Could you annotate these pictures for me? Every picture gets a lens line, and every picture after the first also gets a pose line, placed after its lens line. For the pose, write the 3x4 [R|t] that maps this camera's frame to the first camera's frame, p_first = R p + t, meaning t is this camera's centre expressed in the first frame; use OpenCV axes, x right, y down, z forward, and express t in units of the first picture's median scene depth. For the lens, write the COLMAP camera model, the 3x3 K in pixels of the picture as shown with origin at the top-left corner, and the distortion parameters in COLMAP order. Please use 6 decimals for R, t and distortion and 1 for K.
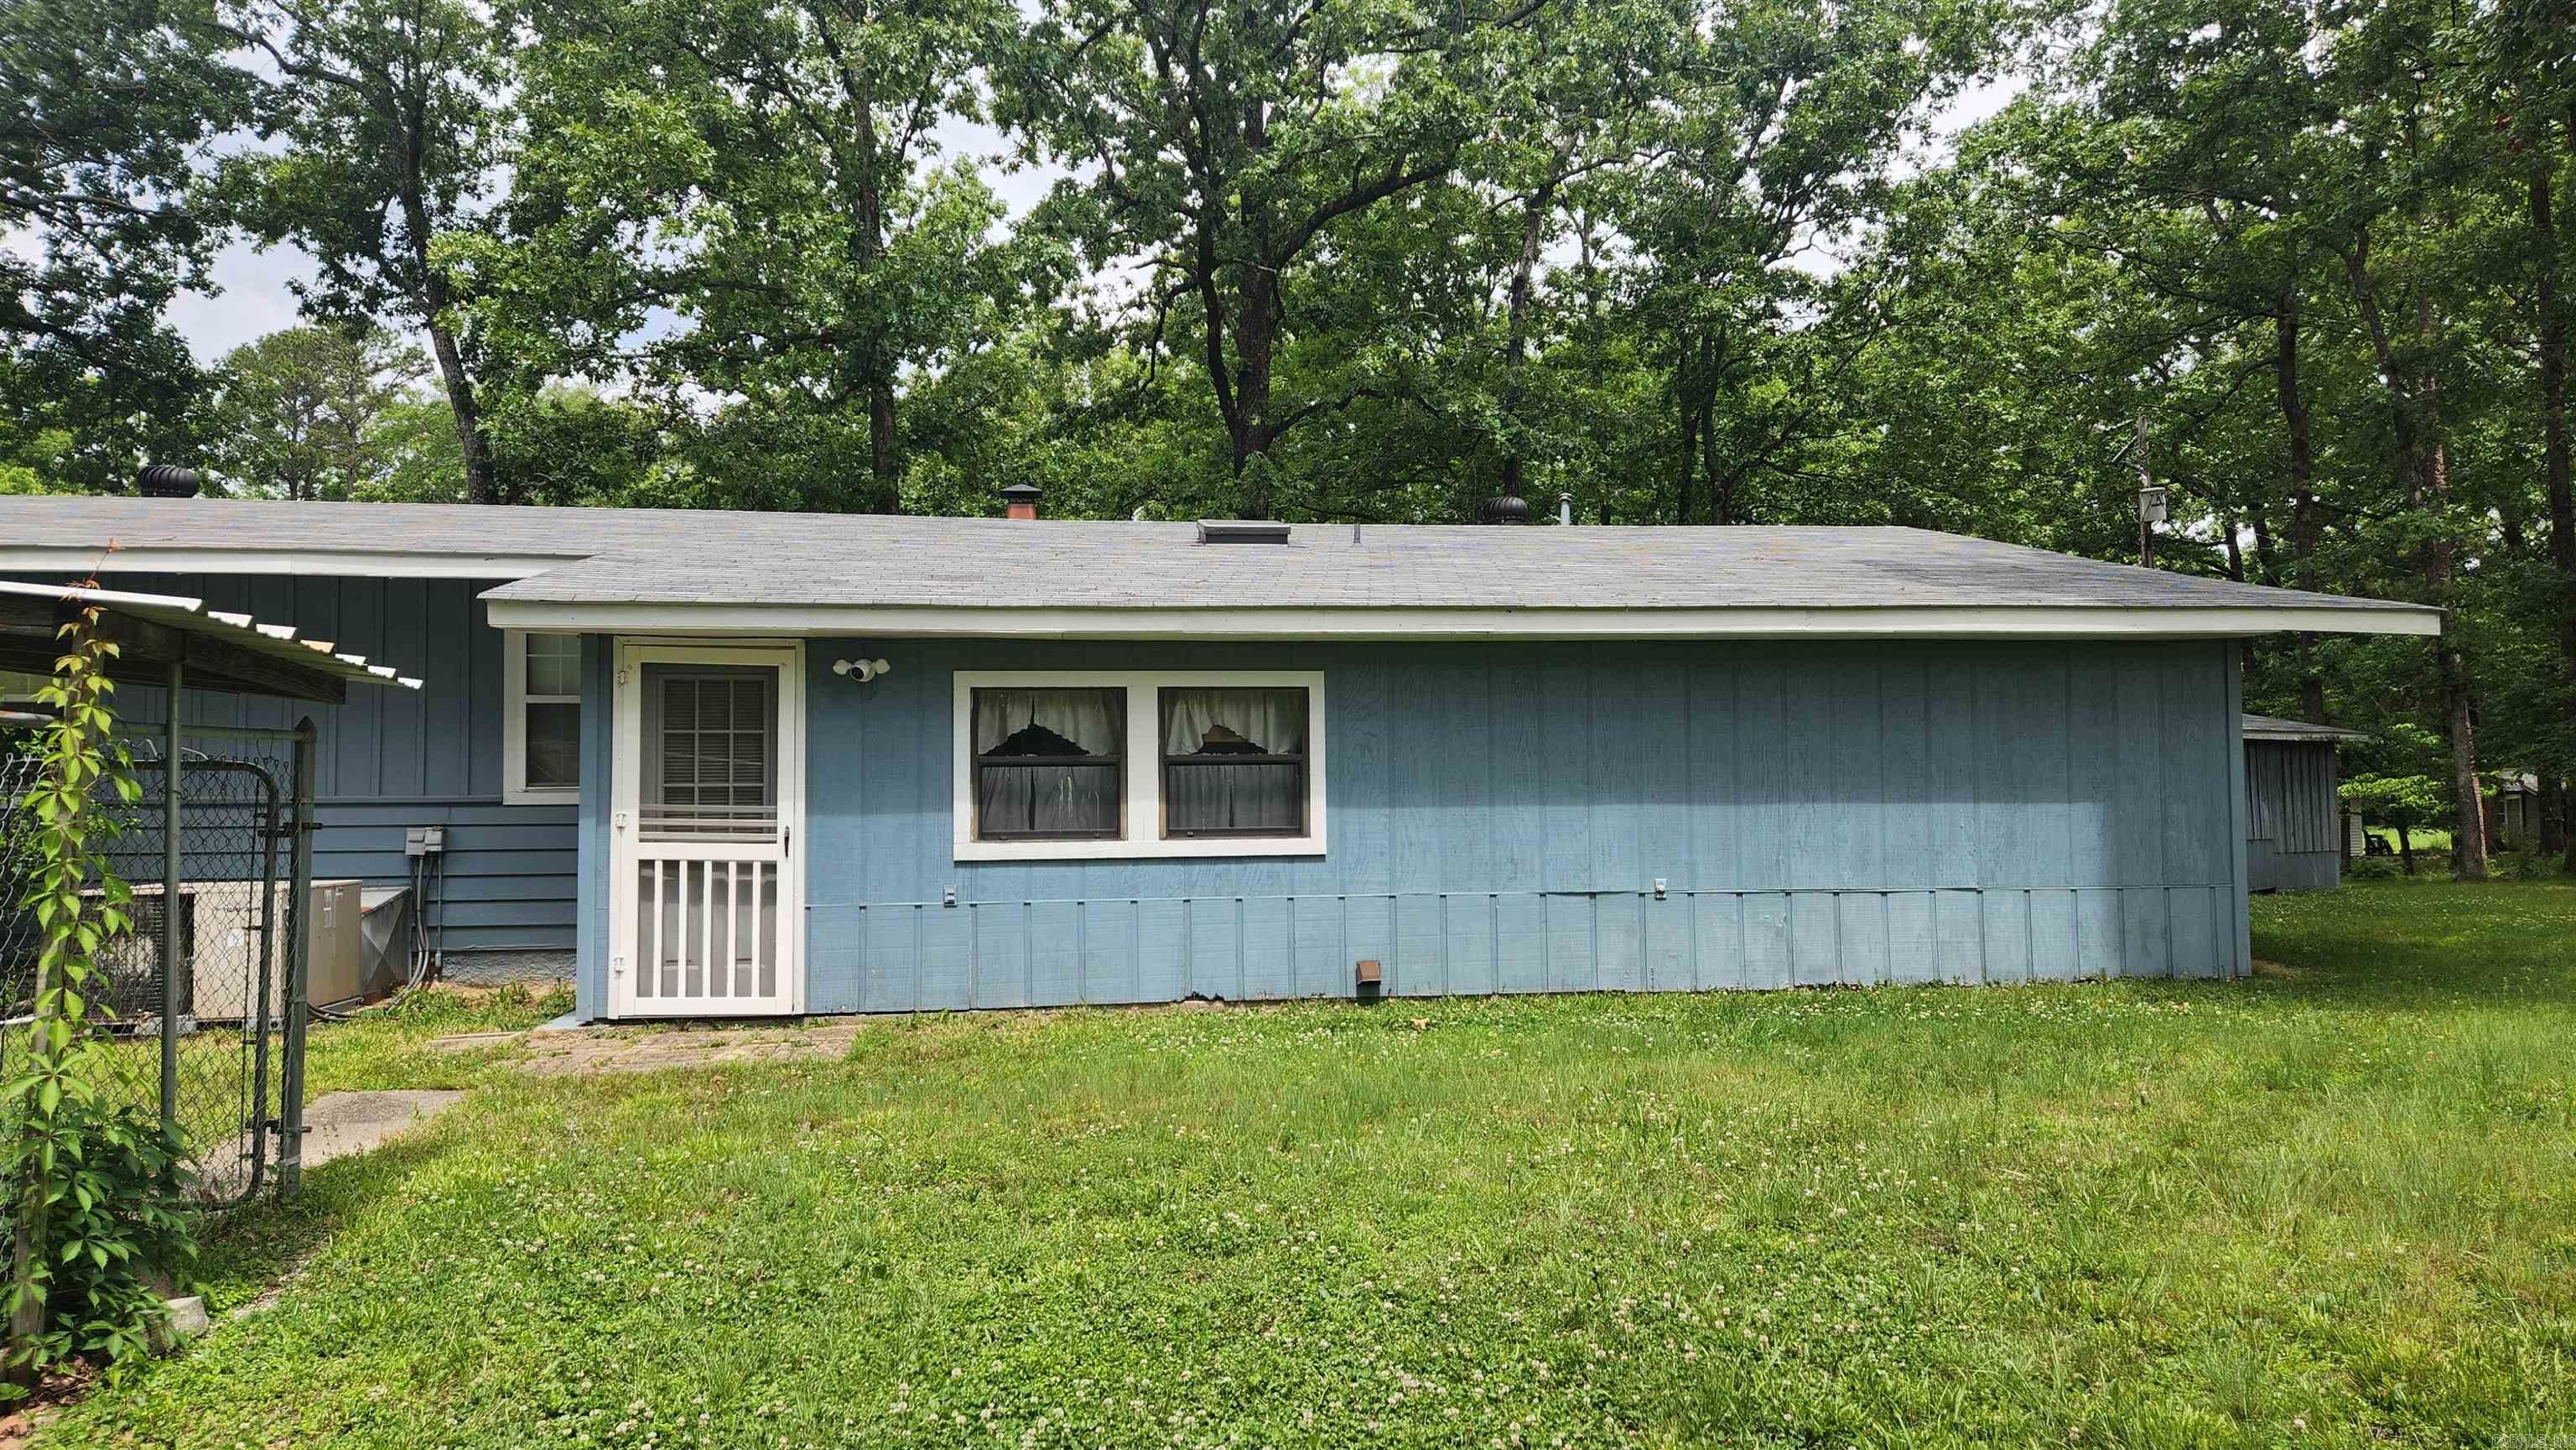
lens RADIAL K [[1704.6, 0, 1299.8], [0, 1704.6, 755.3], [0, 0, 1]] dist [0.077697, -0.065074]
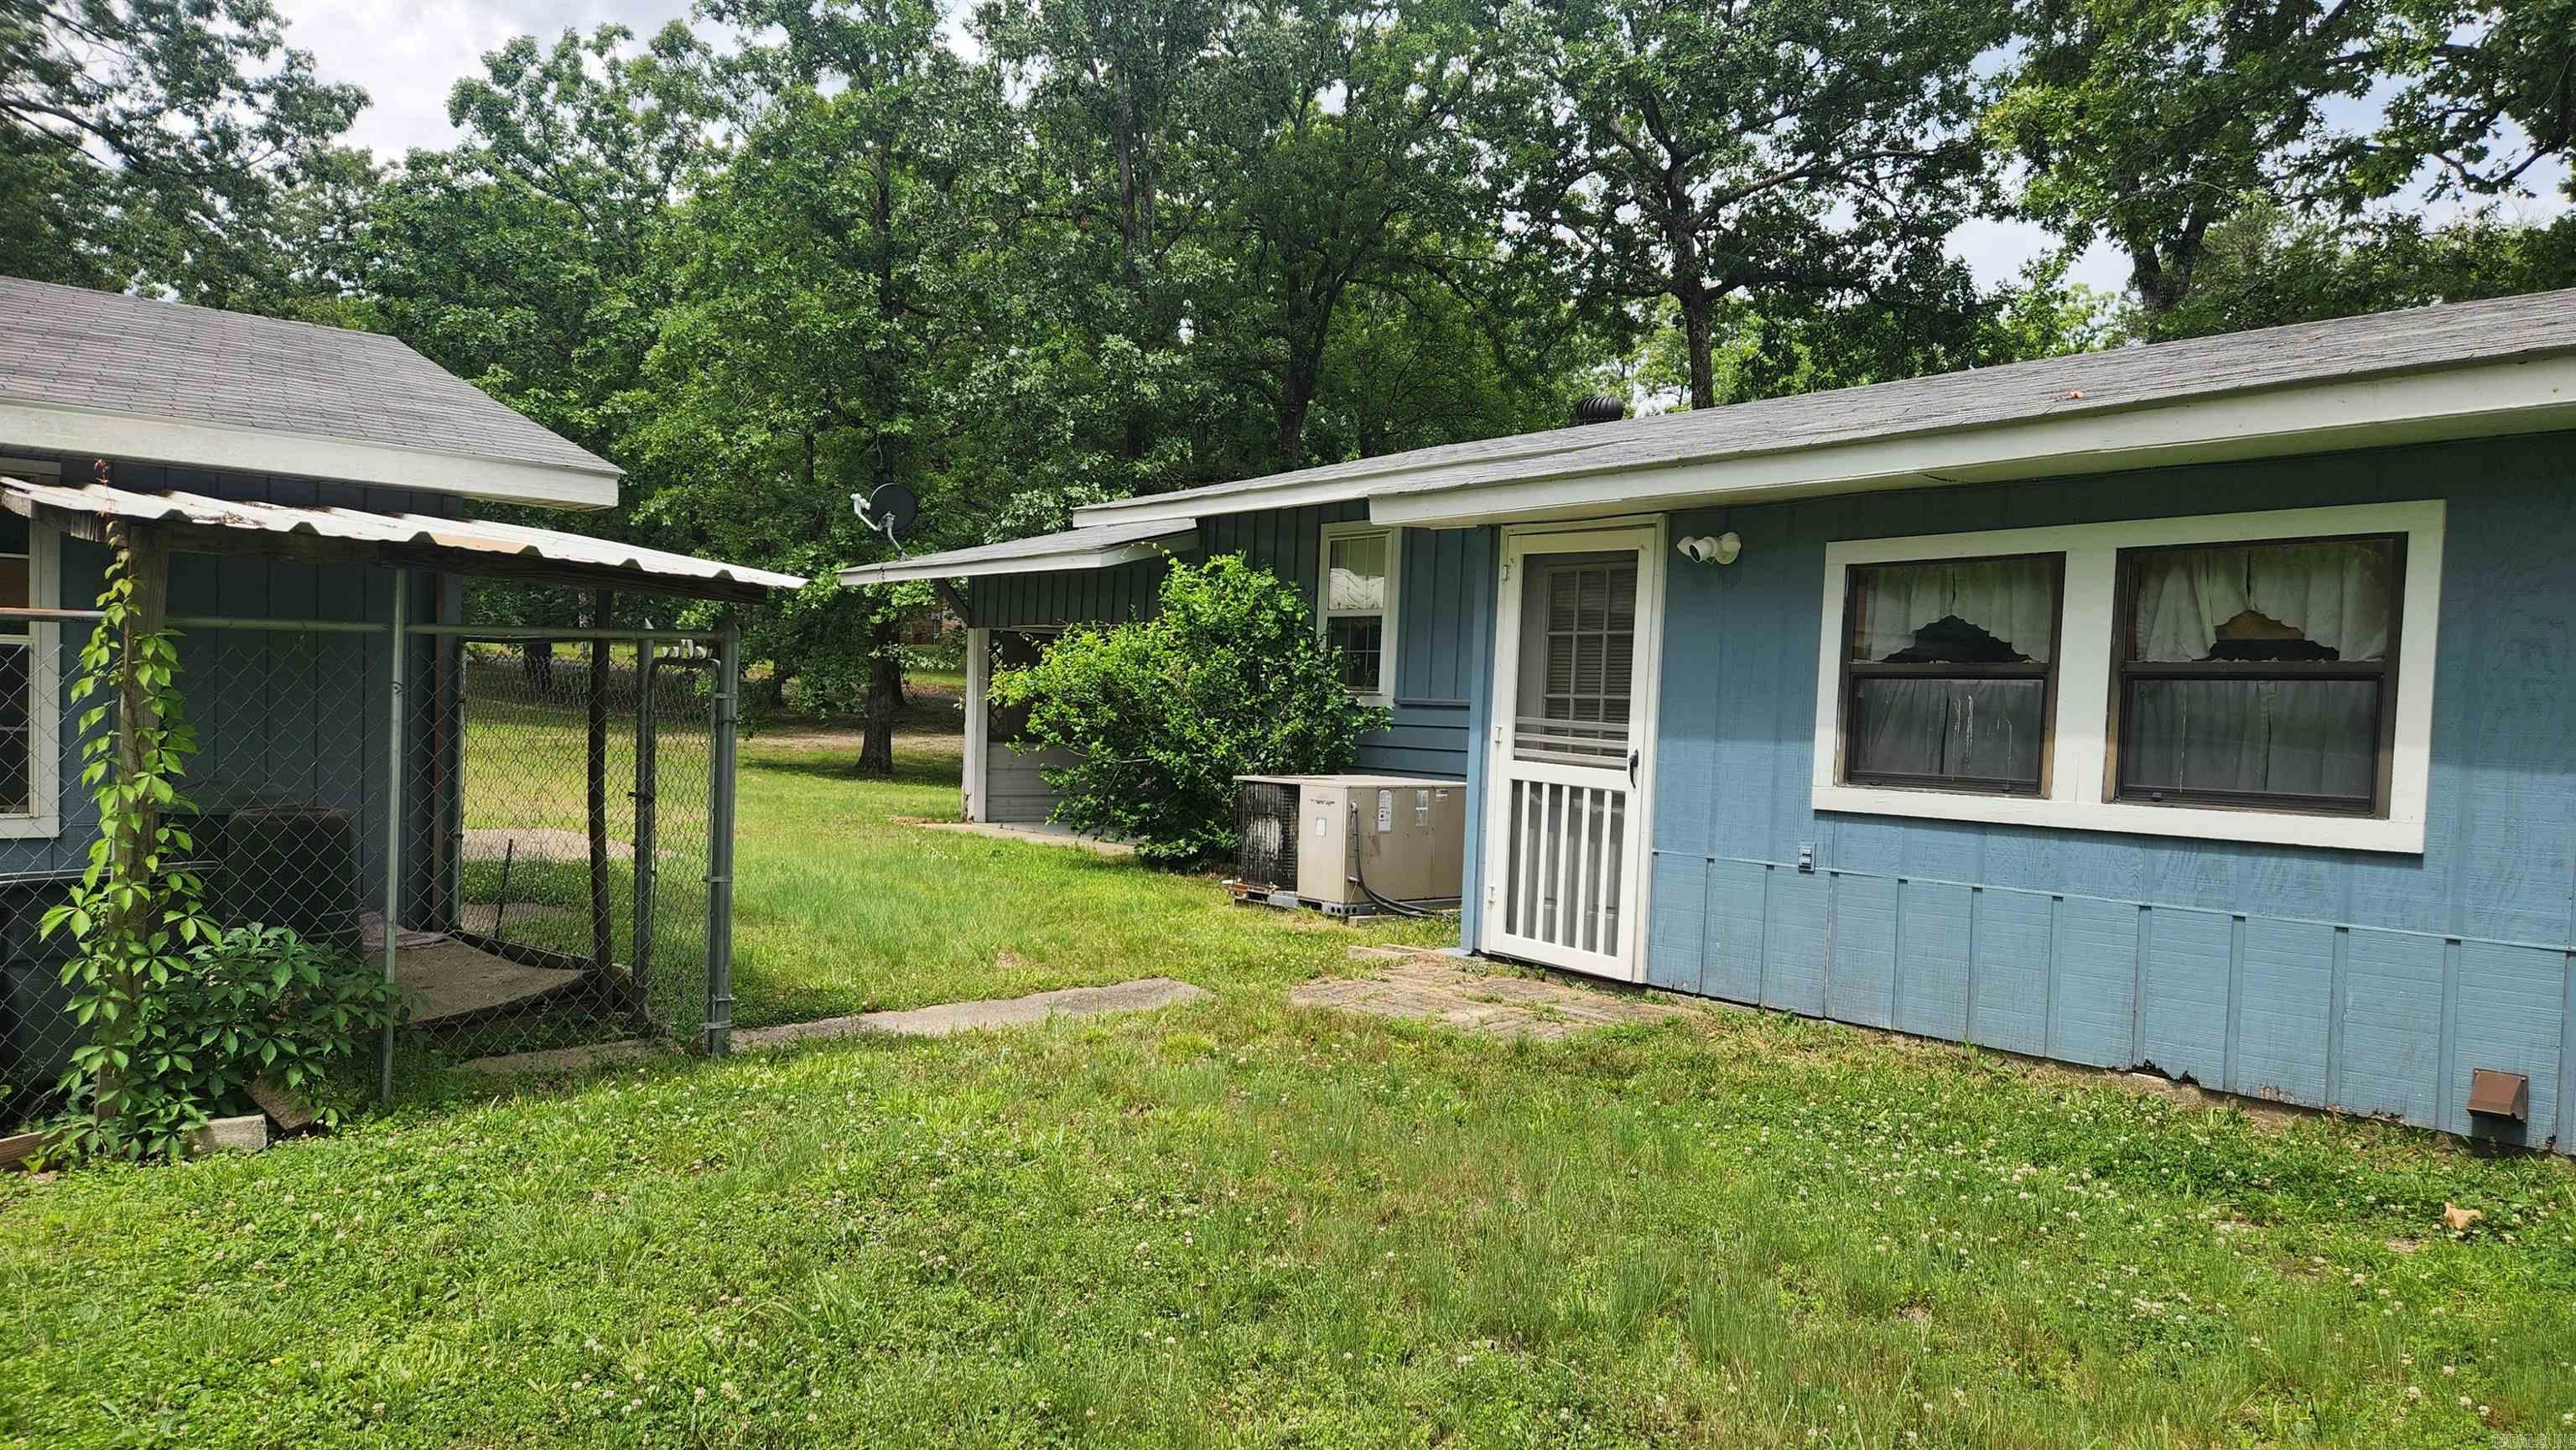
lens RADIAL K [[1710.1, 0, 1288.1], [0, 1710.1, 790.8], [0, 0, 1]] dist [0.078386, -0.060516]
pose [[0.507800, 0.067995, -0.858787, 0.304588], [-0.006918, 0.997170, 0.074861, 0.001402], [0.861447, -0.032073, 0.506833, 0.443736]]
